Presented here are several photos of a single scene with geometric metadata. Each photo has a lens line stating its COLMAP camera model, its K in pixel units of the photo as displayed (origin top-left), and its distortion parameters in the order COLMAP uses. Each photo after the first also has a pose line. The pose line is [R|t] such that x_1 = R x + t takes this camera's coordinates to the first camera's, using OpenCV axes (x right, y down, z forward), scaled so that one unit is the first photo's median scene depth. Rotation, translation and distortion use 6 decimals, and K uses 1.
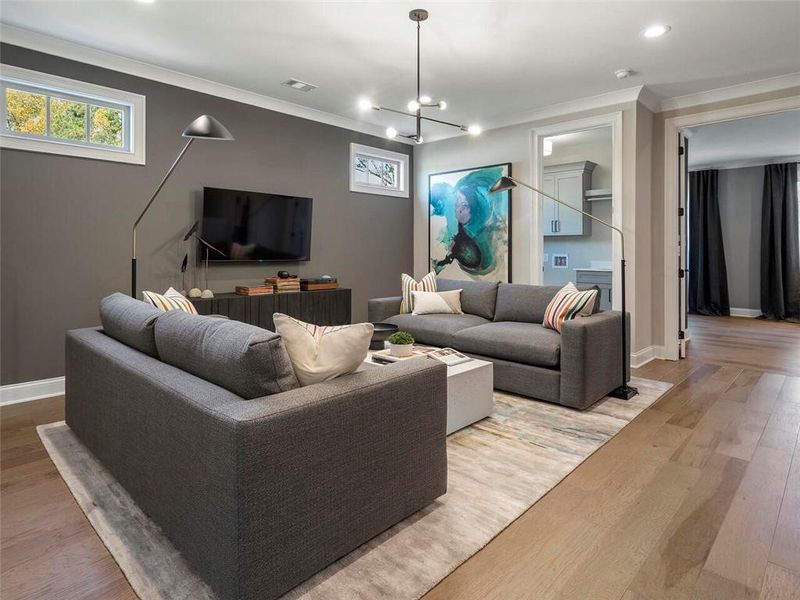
lens RADIAL K [[459.8, 0, 400.3], [0, 459.8, 248.7], [0, 0, 1]] dist [0.002491, 0.000868]
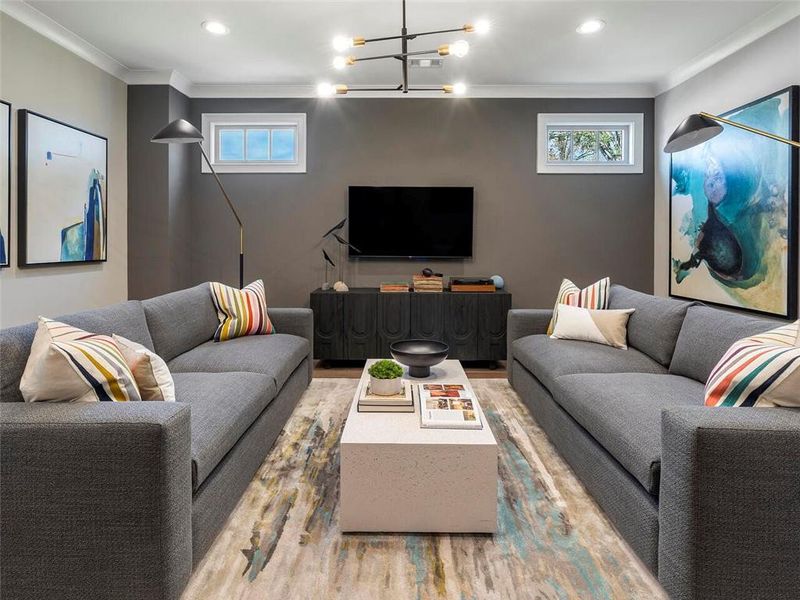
lens RADIAL K [[427.0, 0, 400.6], [0, 427.0, 249.0], [0, 0, 1]] dist [0.002434, 0.000512]
pose [[0.685998, 0.007041, -0.727569, 0.279180], [0.002741, 0.999921, 0.012262, -0.001511], [0.727598, -0.010406, 0.685925, 0.304001]]
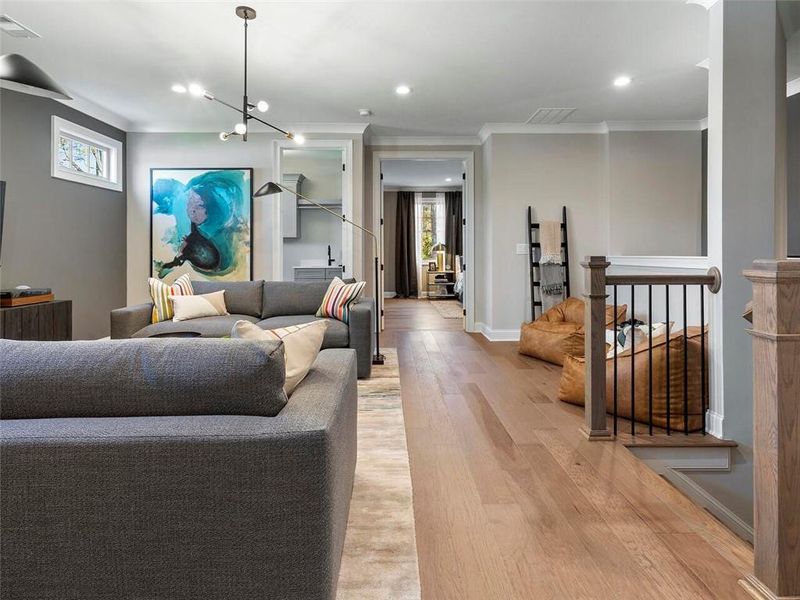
lens RADIAL K [[427.0, 0, 400.6], [0, 427.0, 249.0], [0, 0, 1]] dist [0.002434, 0.000512]
pose [[0.709934, -0.002046, 0.704265, -0.202354], [0.003937, 0.999992, -0.001063, 0.001277], [-0.704257, 0.003527, 0.709936, 0.061977]]
